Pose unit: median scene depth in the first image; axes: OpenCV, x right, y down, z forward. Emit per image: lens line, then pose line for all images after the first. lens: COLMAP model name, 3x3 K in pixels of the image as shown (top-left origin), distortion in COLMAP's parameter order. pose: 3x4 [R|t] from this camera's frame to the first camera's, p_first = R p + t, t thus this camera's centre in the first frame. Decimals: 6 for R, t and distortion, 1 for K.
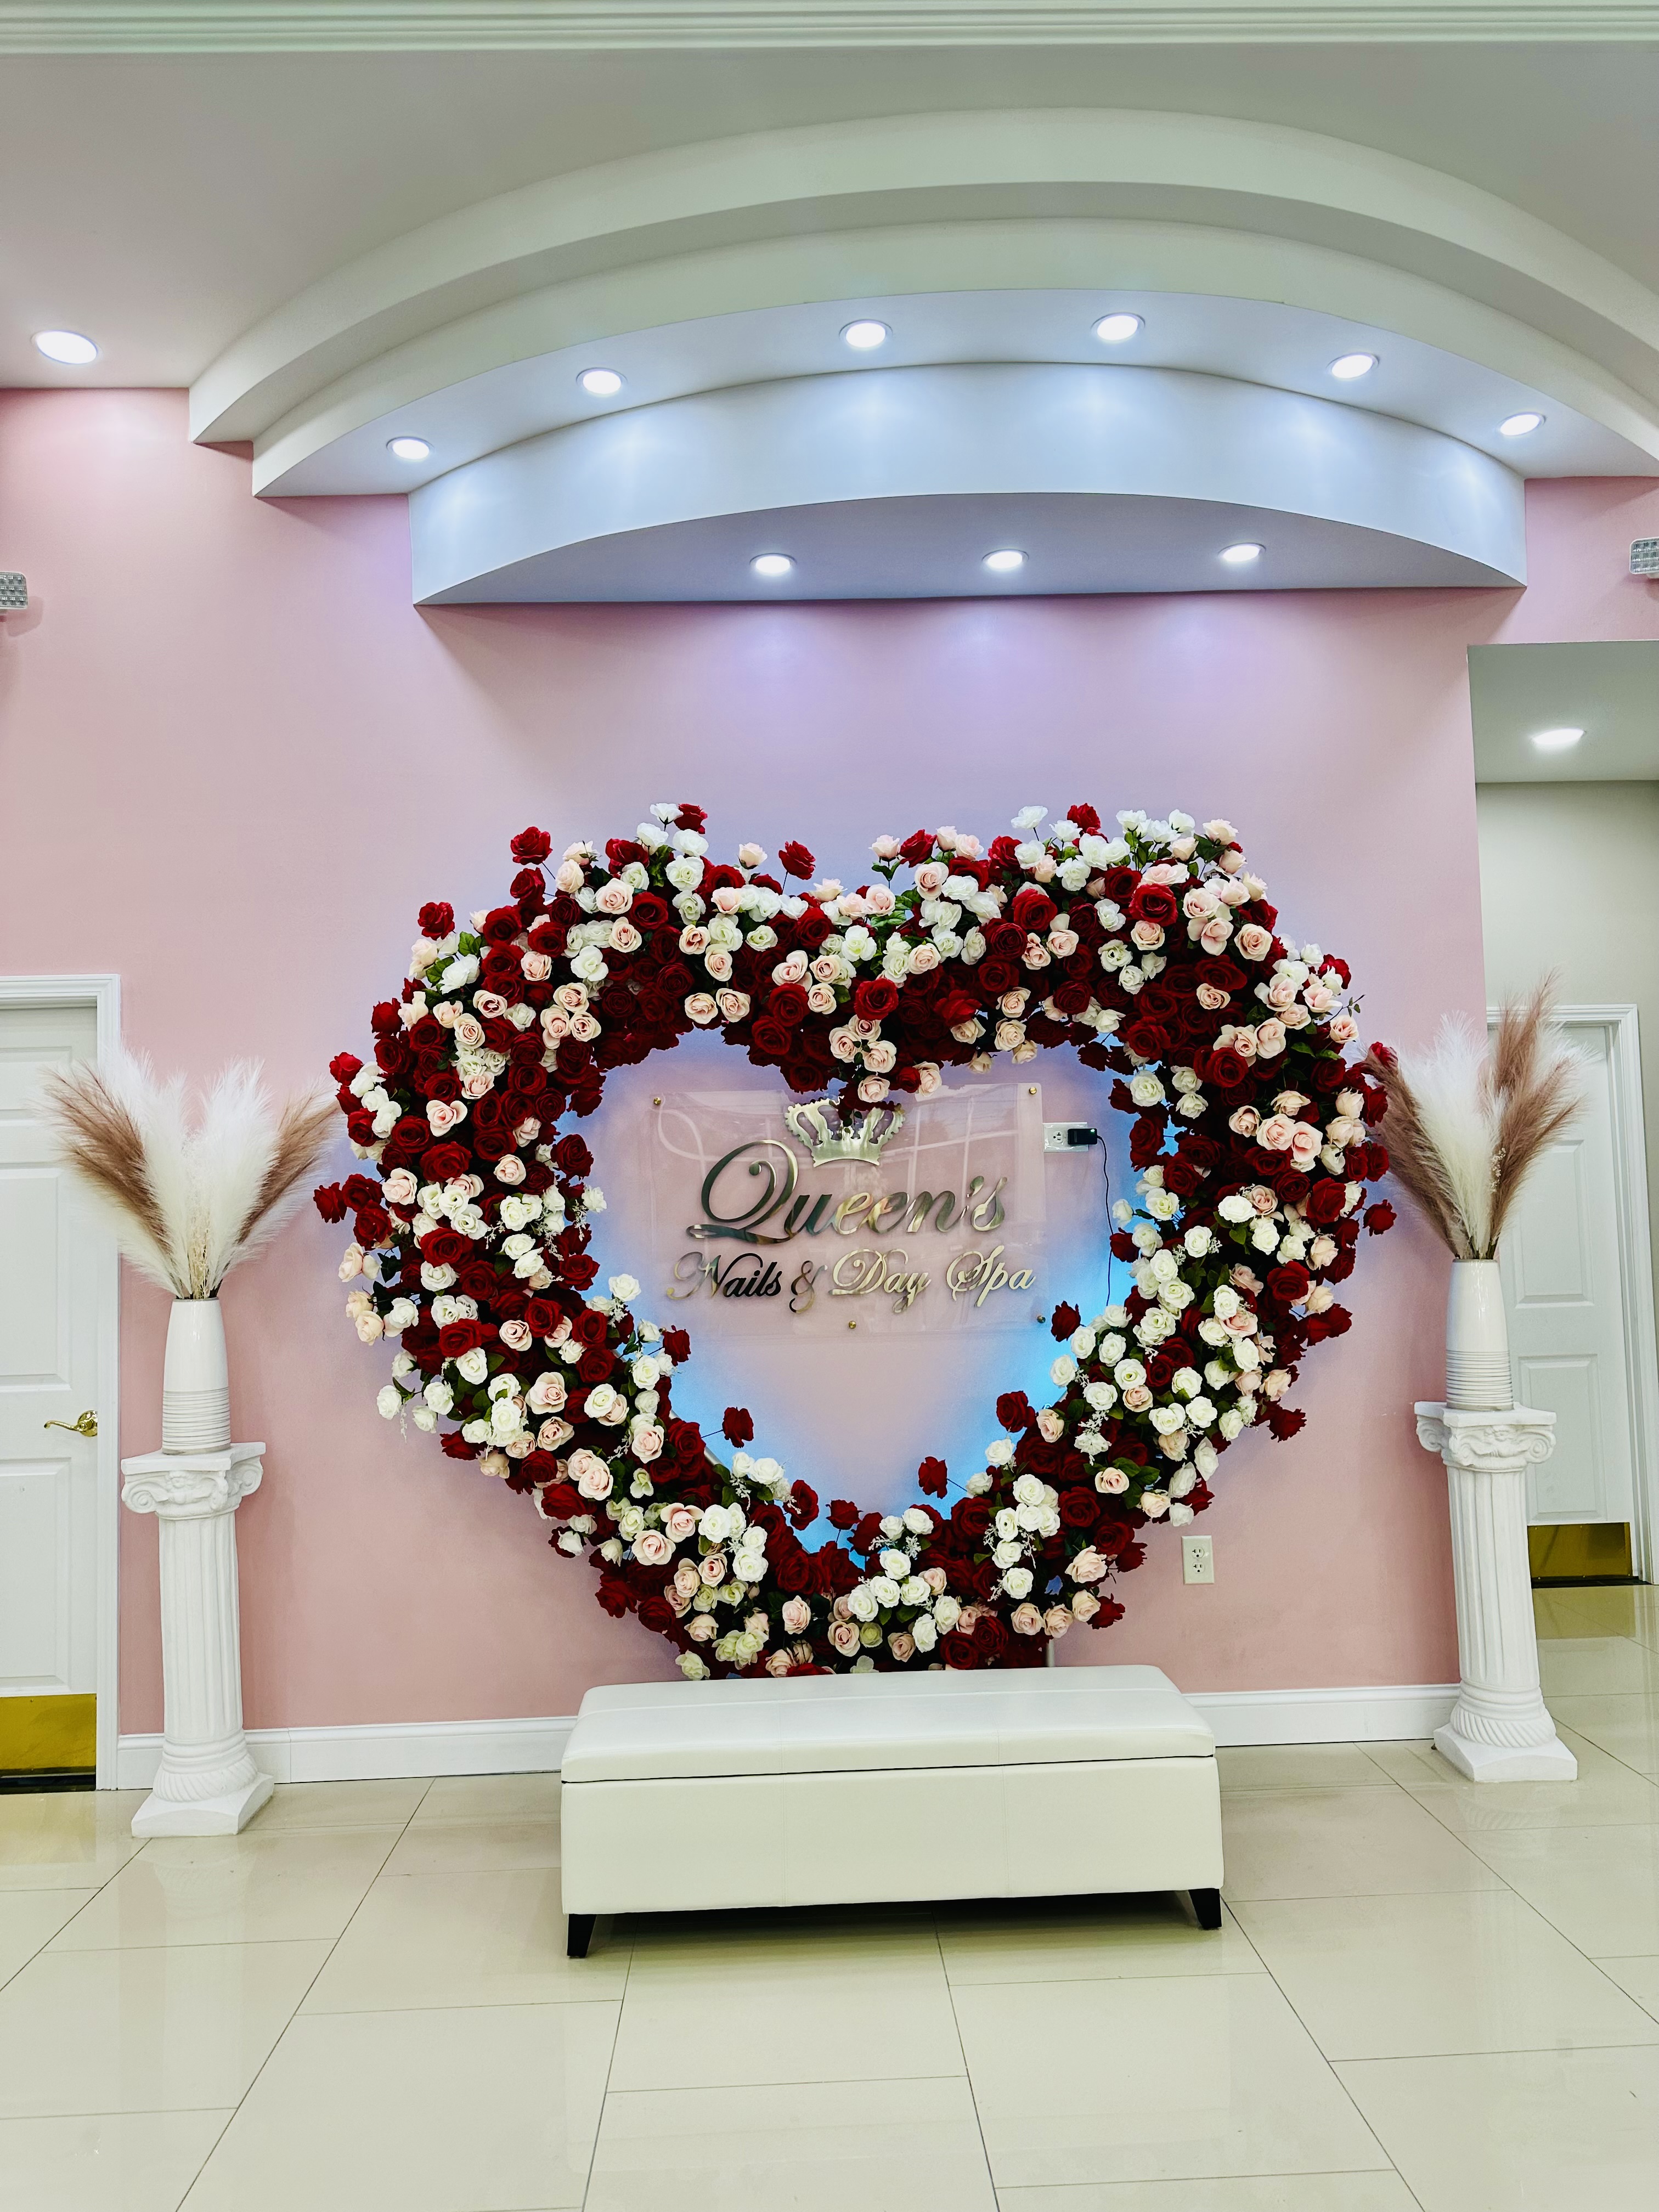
lens RADIAL K [[1575.9, 0, 829.7], [0, 1575.9, 1116.2], [0, 0, 1]] dist [0.154408, -0.254658]
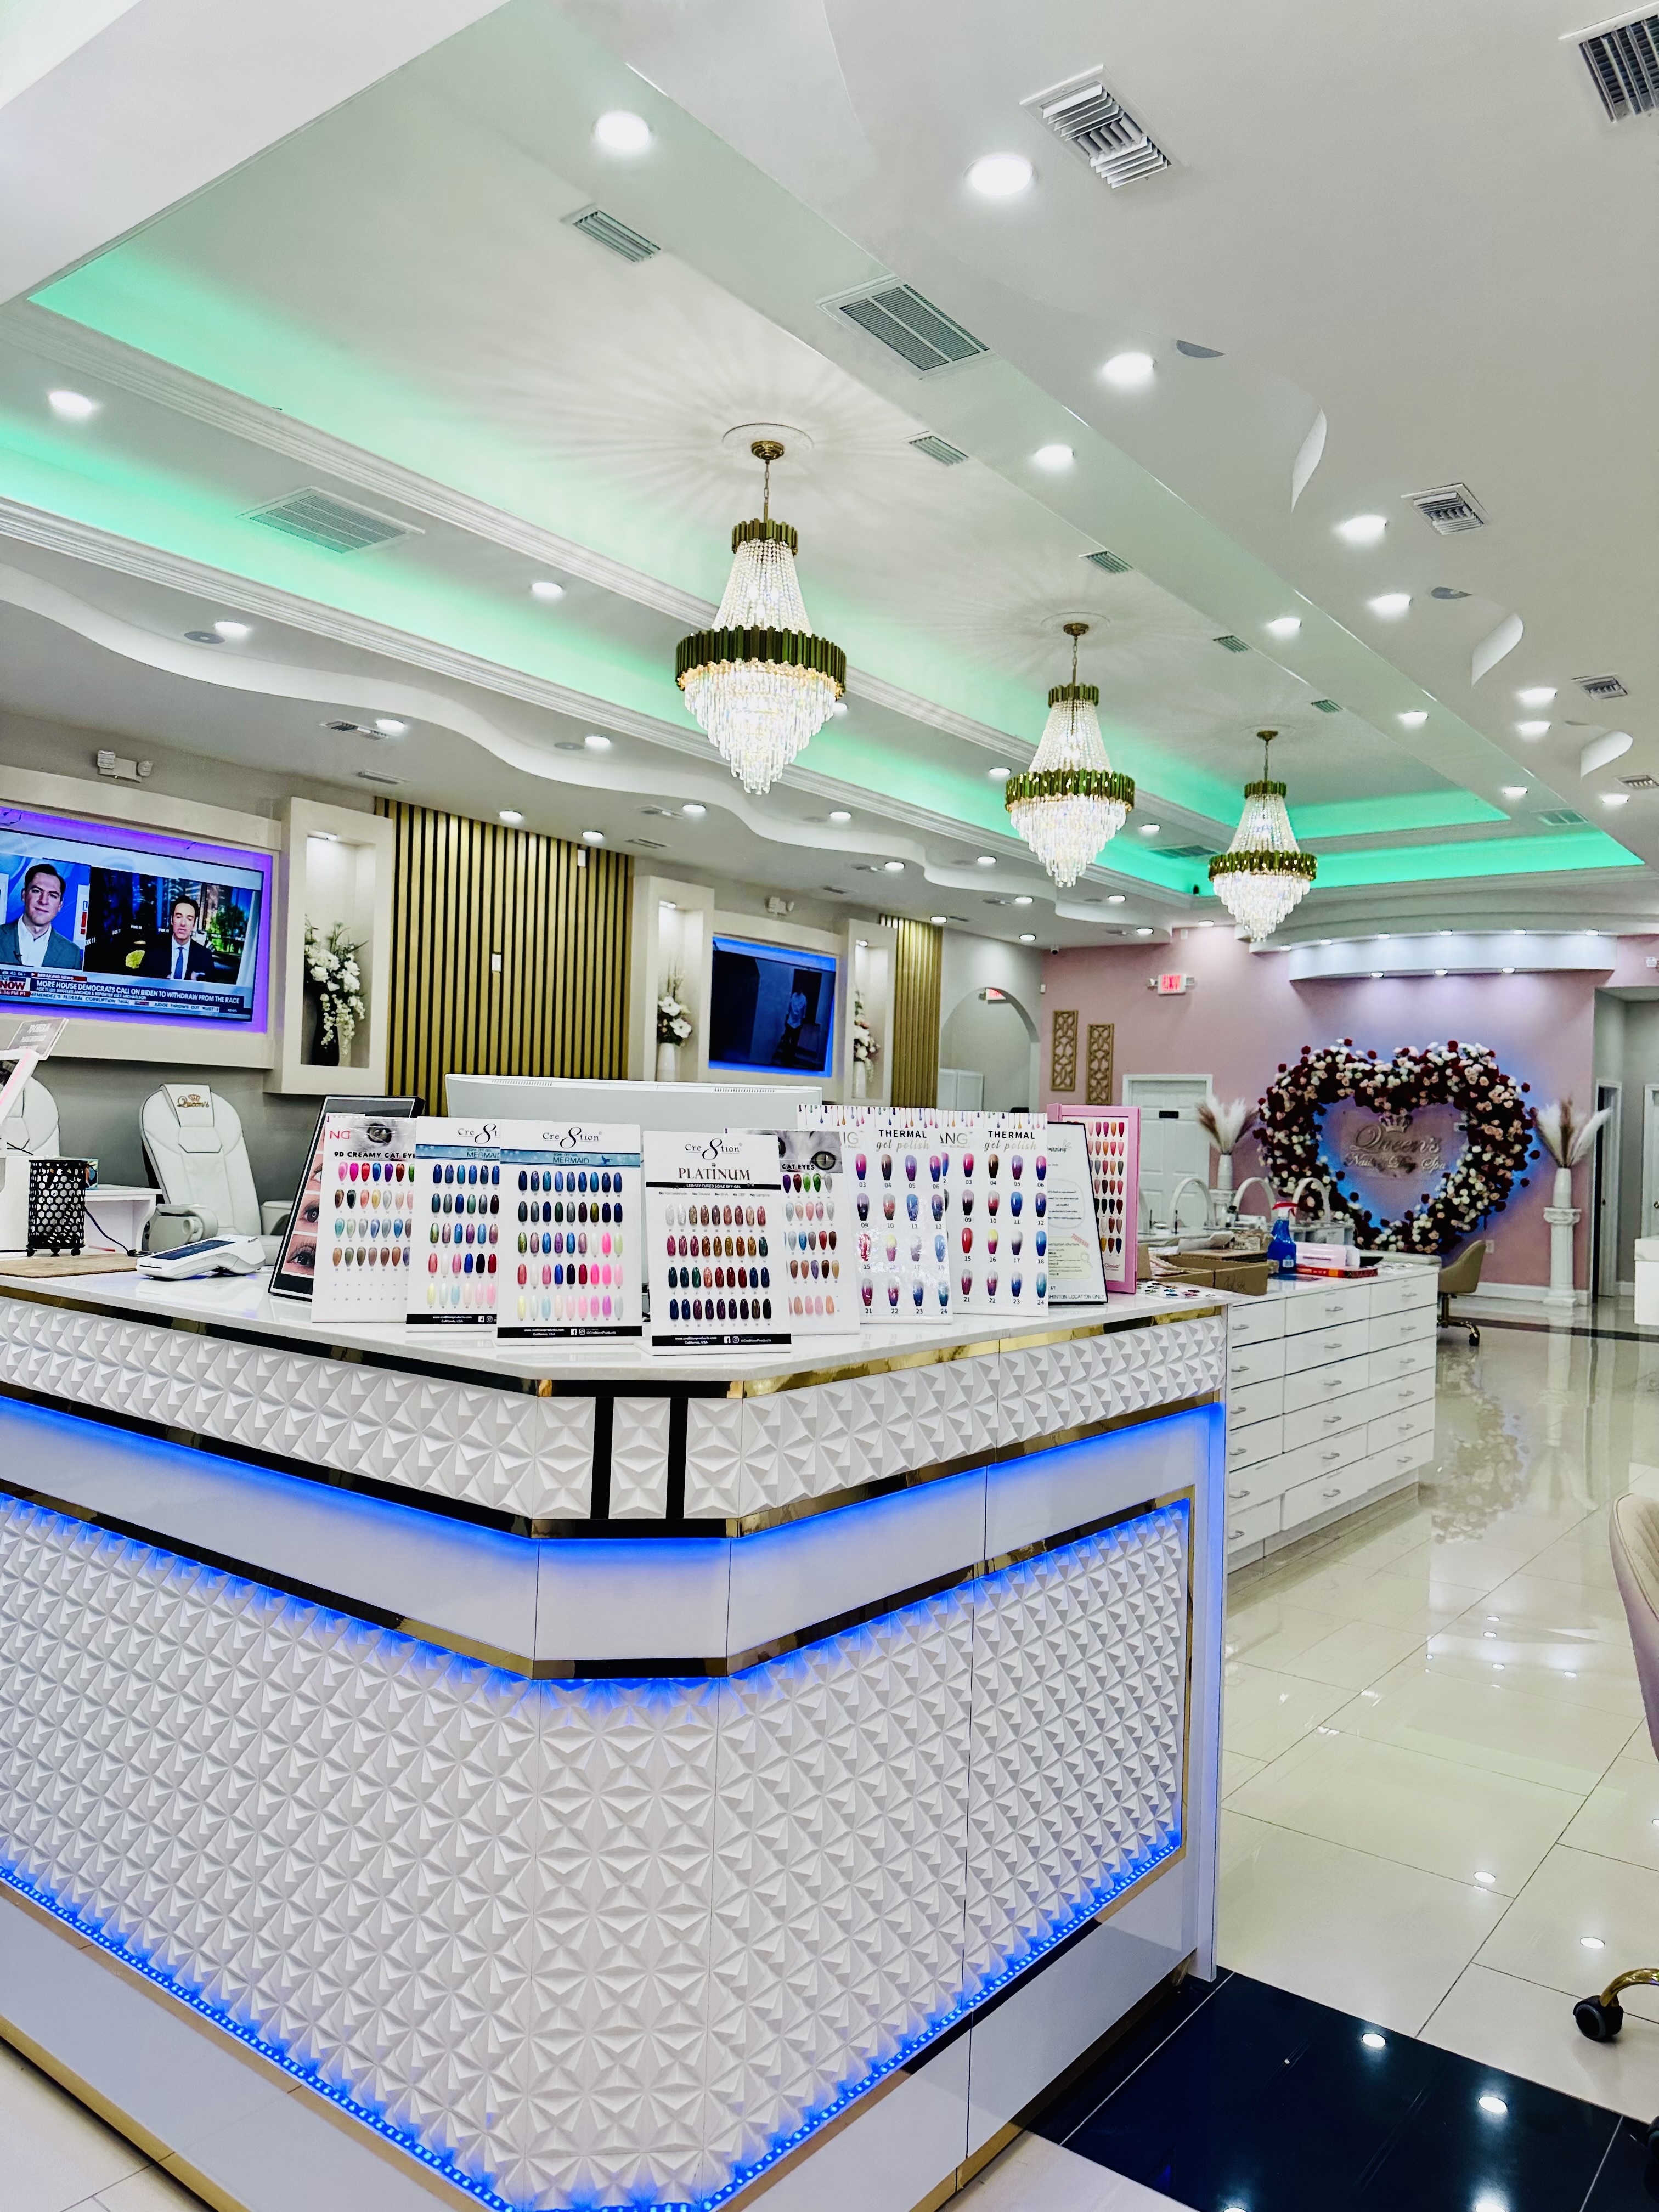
lens RADIAL K [[1575.9, 0, 829.7], [0, 1575.9, 1116.2], [0, 0, 1]] dist [0.154408, -0.254658]
pose [[0.786083, 0.050226, -0.616077, 1.419715], [-0.021481, 0.998311, 0.053979, -0.200082], [0.617747, -0.029198, 0.785835, -3.062251]]
